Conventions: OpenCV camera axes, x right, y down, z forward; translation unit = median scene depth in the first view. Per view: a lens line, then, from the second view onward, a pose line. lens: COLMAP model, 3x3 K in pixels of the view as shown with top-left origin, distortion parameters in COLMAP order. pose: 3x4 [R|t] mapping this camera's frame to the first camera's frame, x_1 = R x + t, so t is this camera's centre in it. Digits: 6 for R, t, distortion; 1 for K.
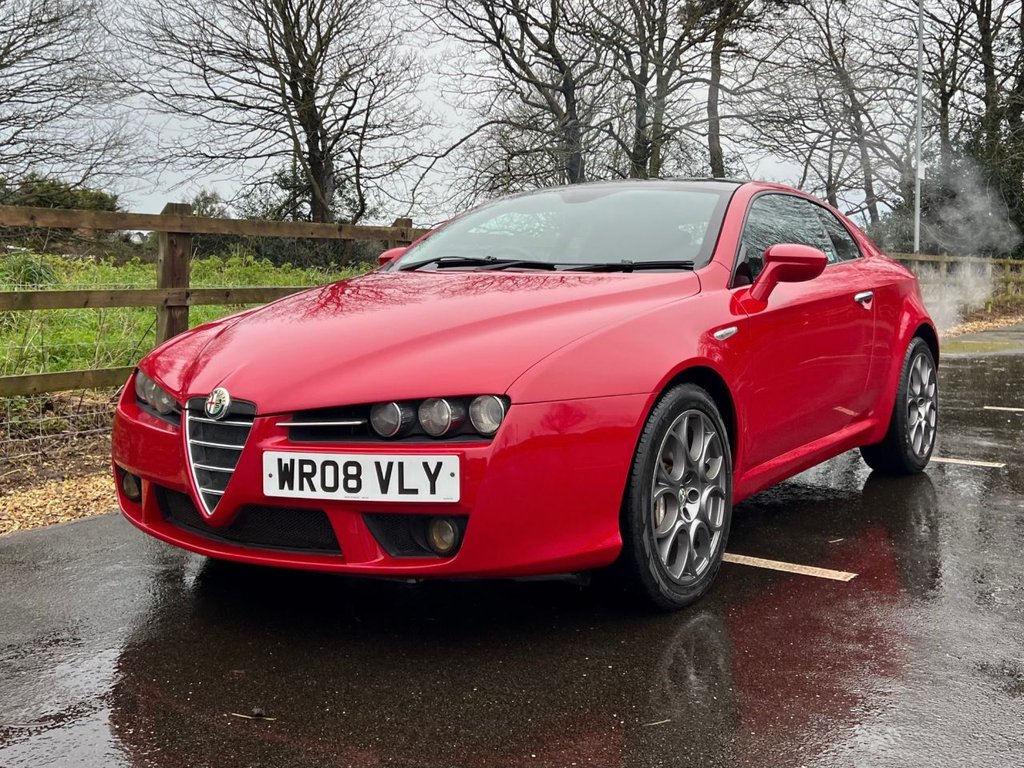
lens RADIAL K [[947.6, 0, 516.5], [0, 947.6, 342.4], [0, 0, 1]] dist [0.078672, -0.134484]
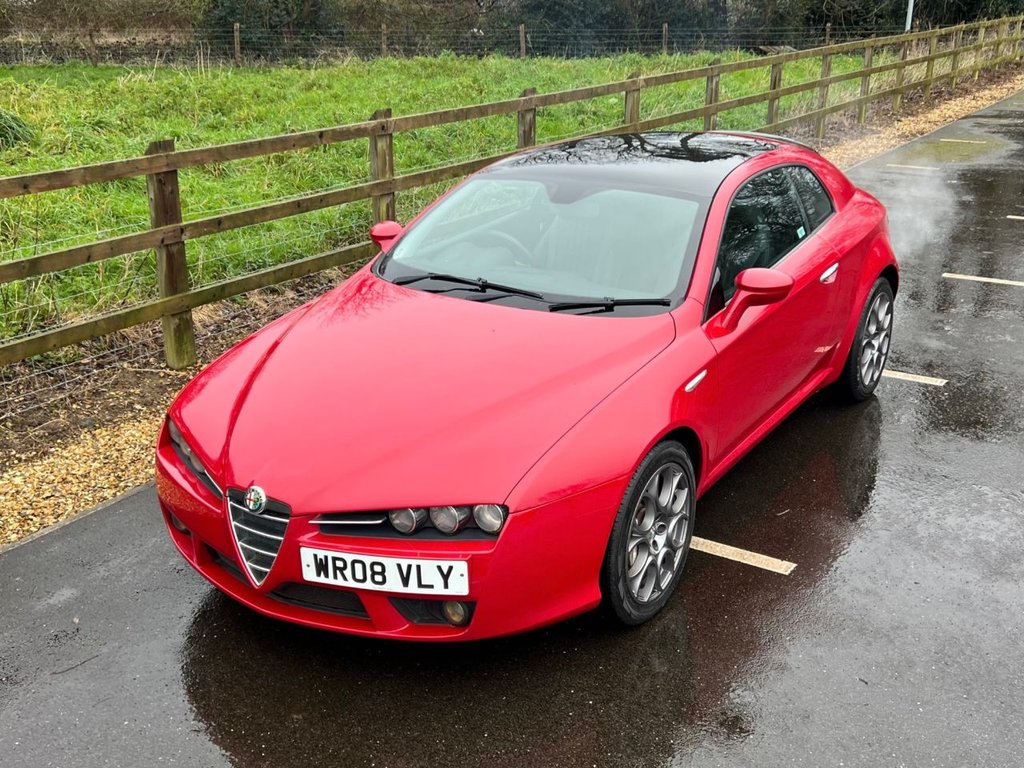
lens RADIAL K [[931.9, 0, 508.3], [0, 931.9, 385.1], [0, 0, 1]] dist [0.073911, -0.095943]
pose [[0.999740, -0.018673, 0.013123, -0.019244], [0.013691, 0.950717, 0.309758, -0.436905], [-0.018261, -0.309498, 0.950725, -0.049332]]
